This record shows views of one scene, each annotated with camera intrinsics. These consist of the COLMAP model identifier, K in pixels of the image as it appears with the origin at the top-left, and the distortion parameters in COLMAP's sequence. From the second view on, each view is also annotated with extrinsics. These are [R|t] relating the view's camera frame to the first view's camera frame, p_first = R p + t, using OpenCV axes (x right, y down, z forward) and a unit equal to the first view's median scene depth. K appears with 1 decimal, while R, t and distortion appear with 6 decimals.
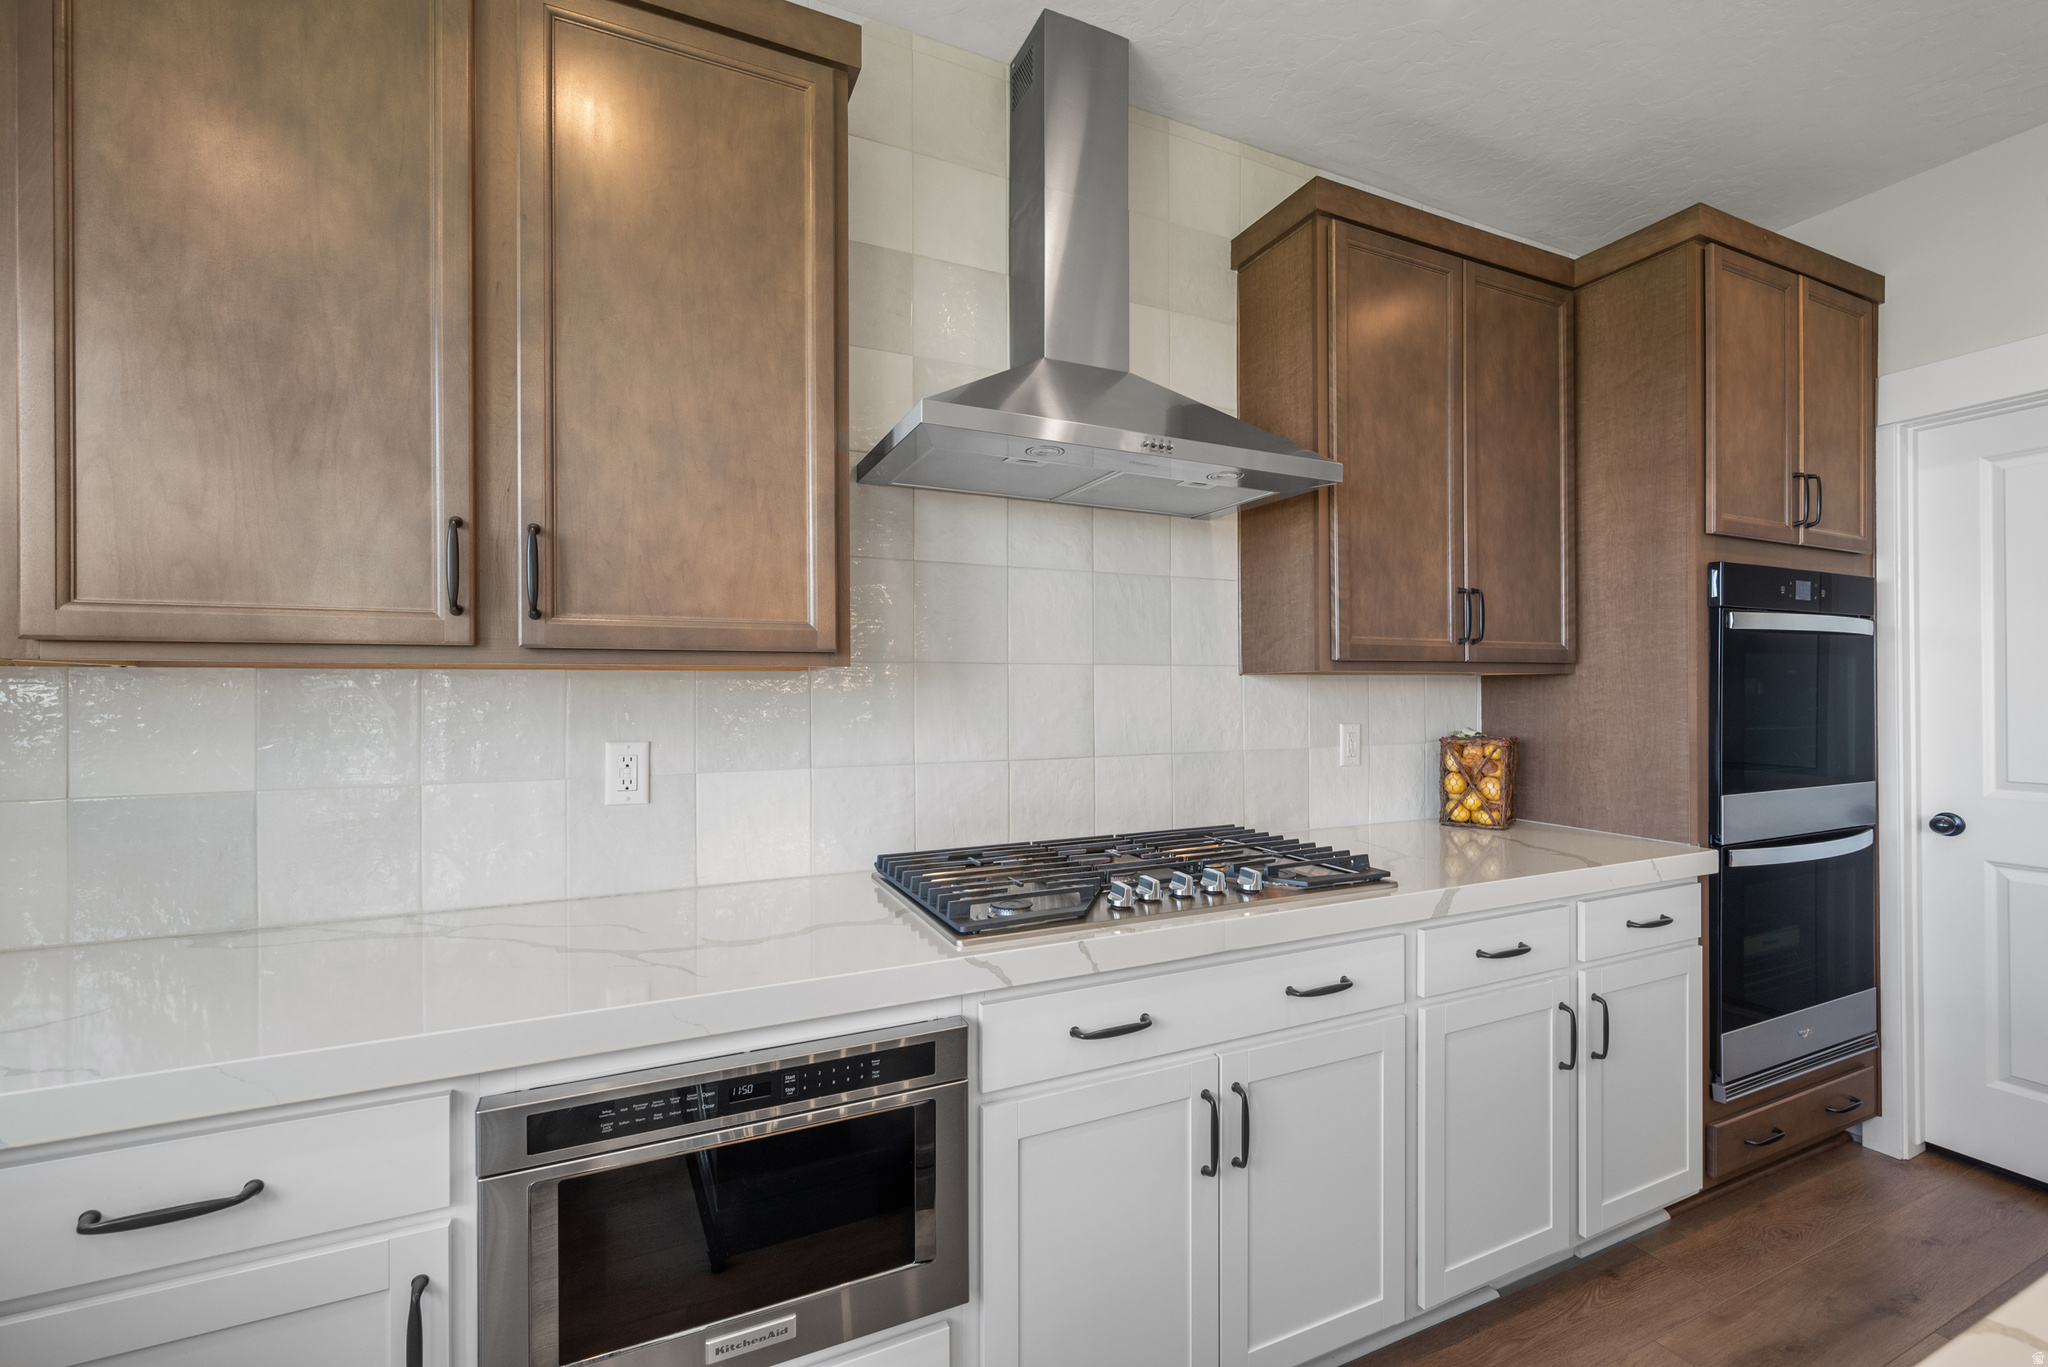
lens RADIAL K [[859.8, 0, 1013.2], [0, 859.8, 687.2], [0, 0, 1]] dist [-0.001533, 0.002355]
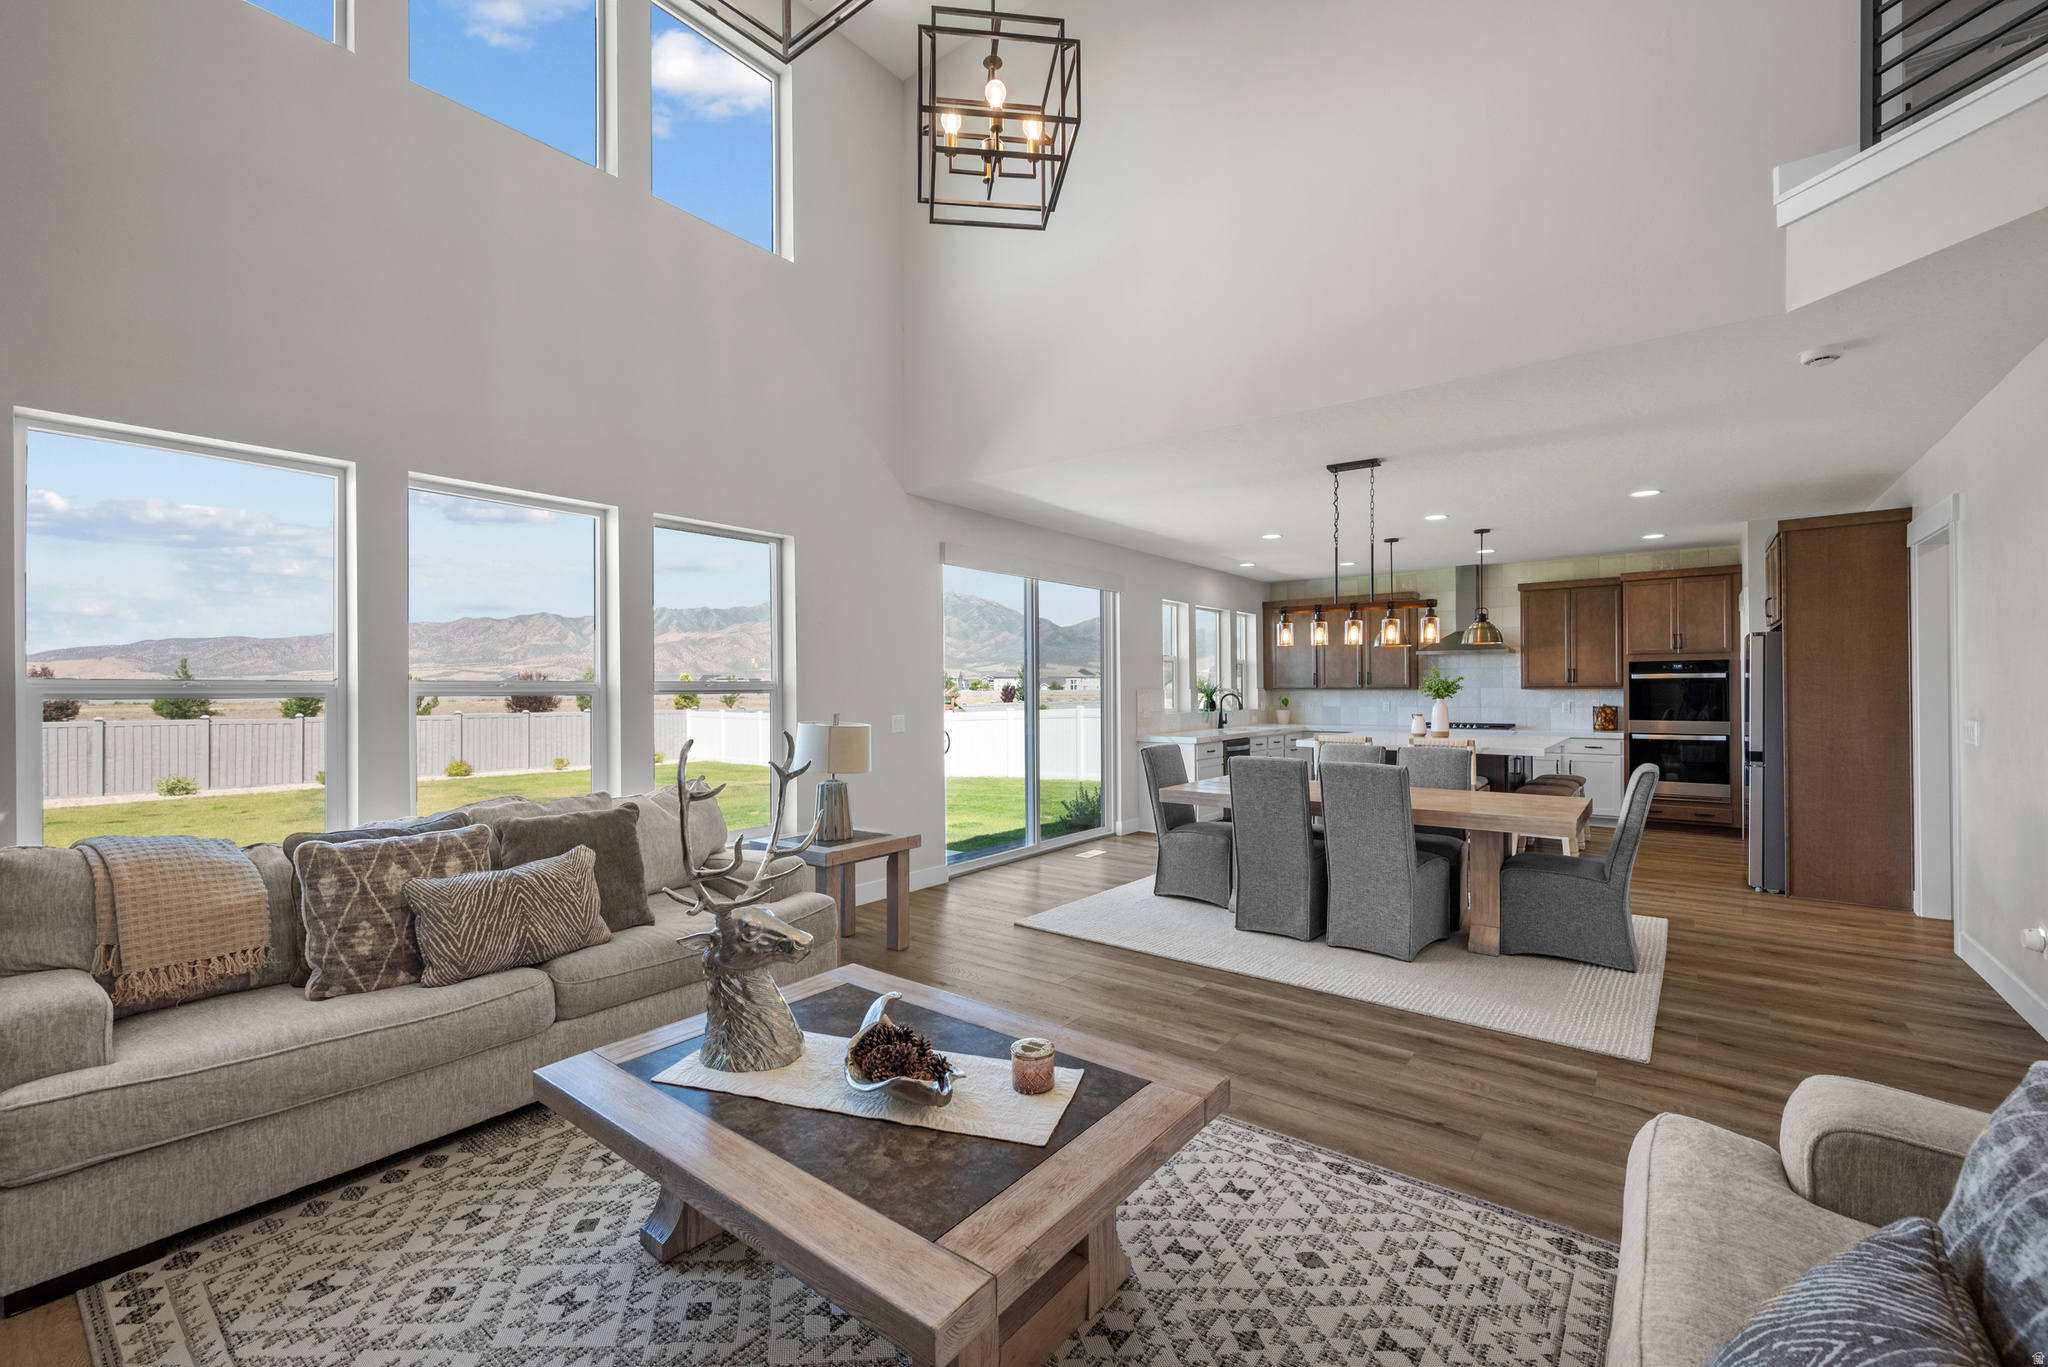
lens RADIAL K [[859.8, 0, 1025.0], [0, 859.8, 692.2], [0, 0, 1]] dist [-0.001533, 0.002355]
pose [[0.446188, 0.003867, -0.894931, 3.037093], [0.010643, 0.999897, 0.009627, -0.070291], [0.894876, -0.013820, 0.446101, -3.176596]]
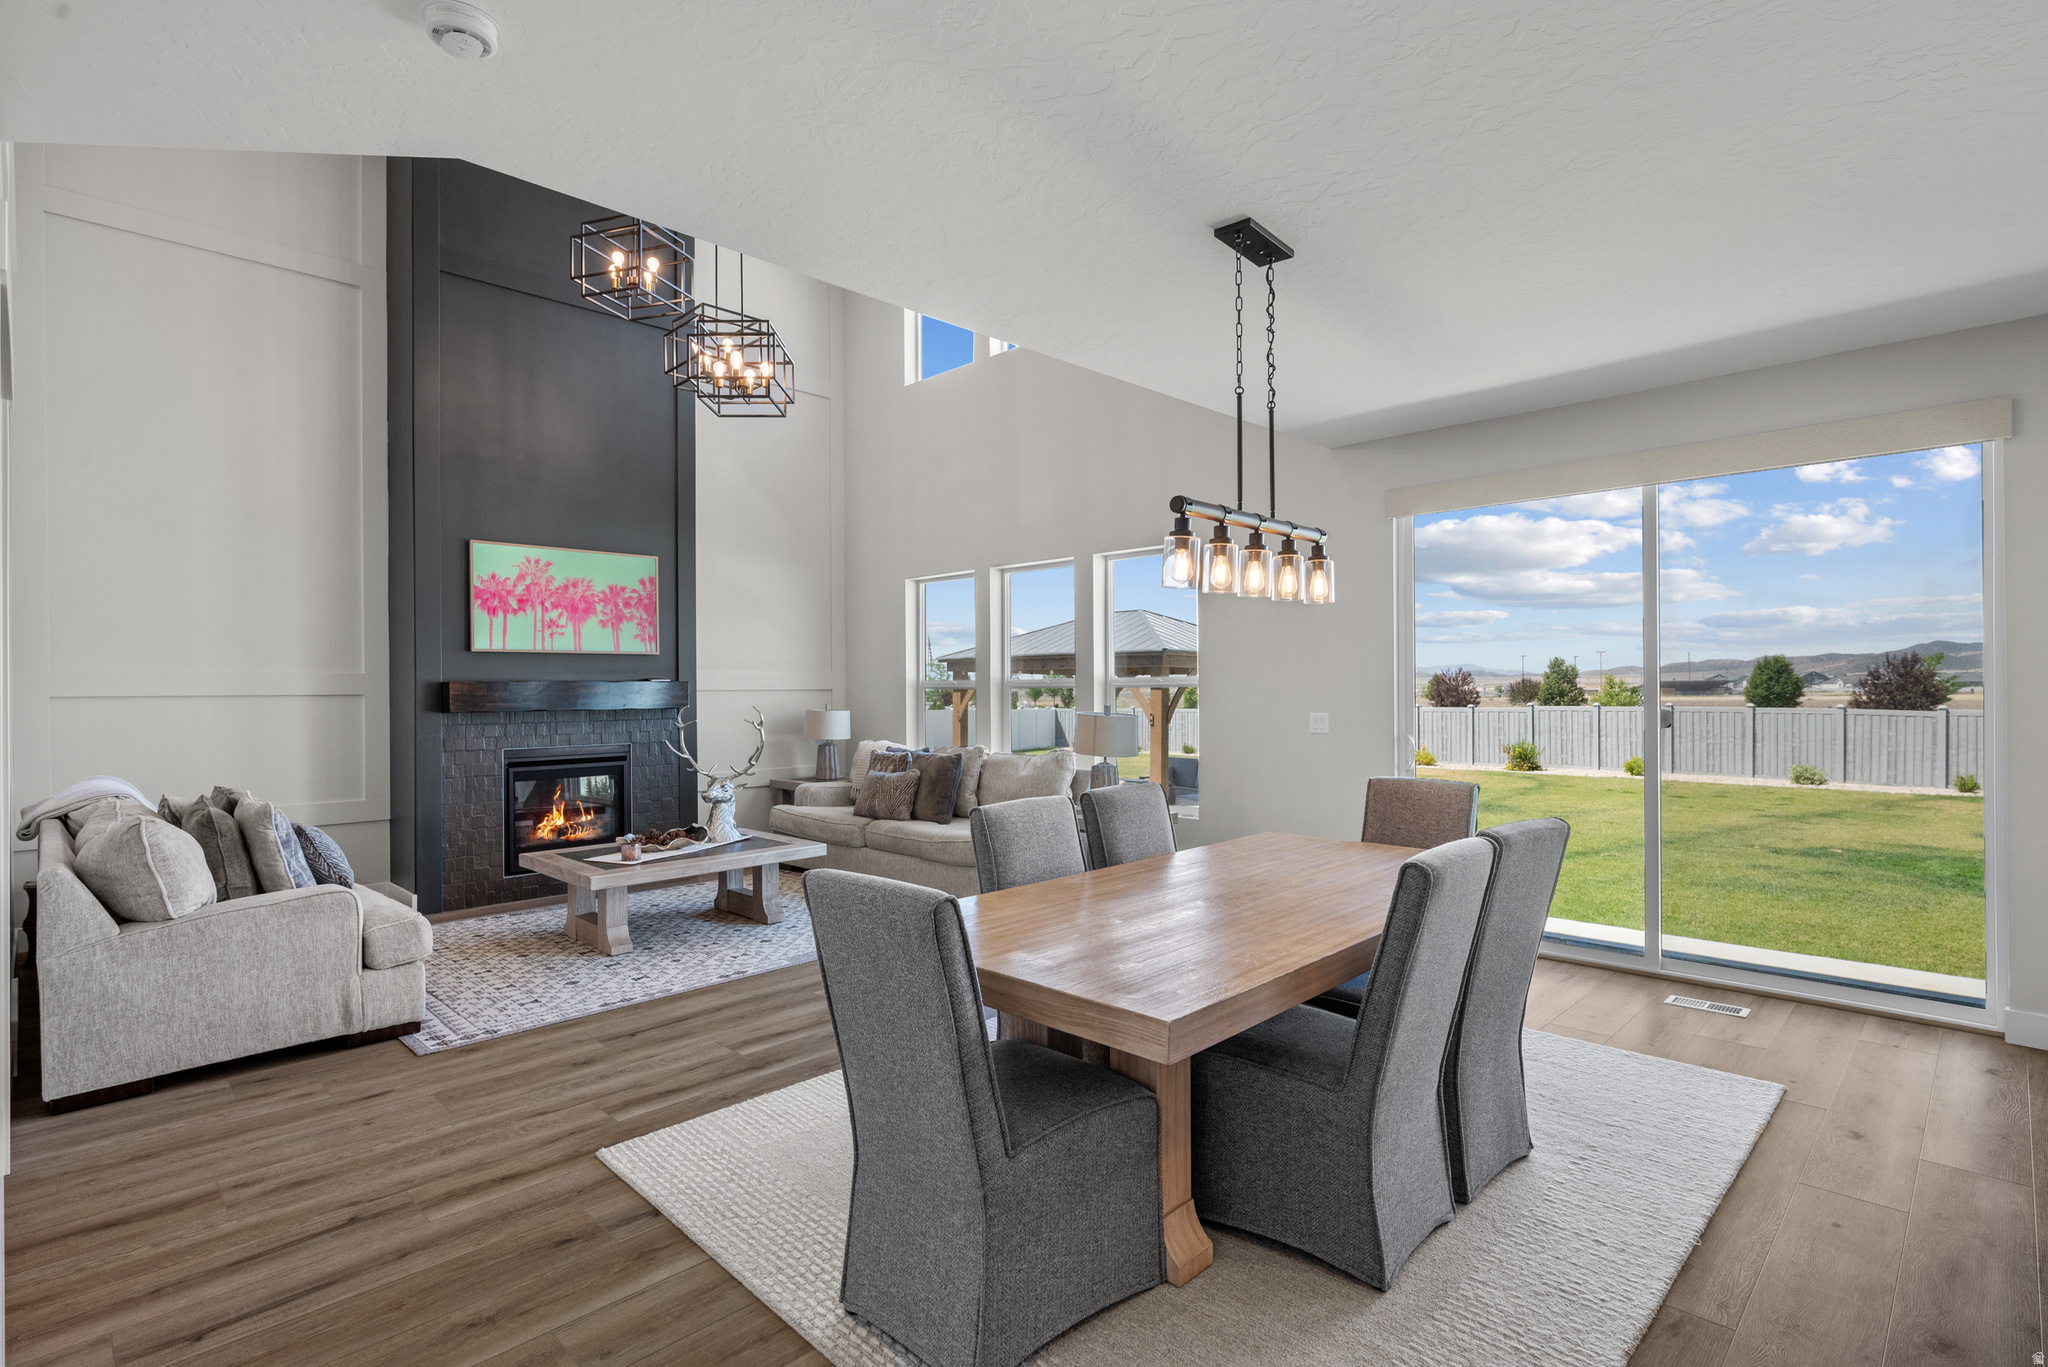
lens RADIAL K [[961.6, 0, 1002.2], [0, 961.6, 691.7], [0, 0, 1]] dist [0.002554, -0.000265]
pose [[-0.945544, 0.010453, -0.325327, 2.072799], [0.011600, 0.999931, -0.001585, -0.039862], [0.325288, -0.005273, -0.945600, -0.060973]]
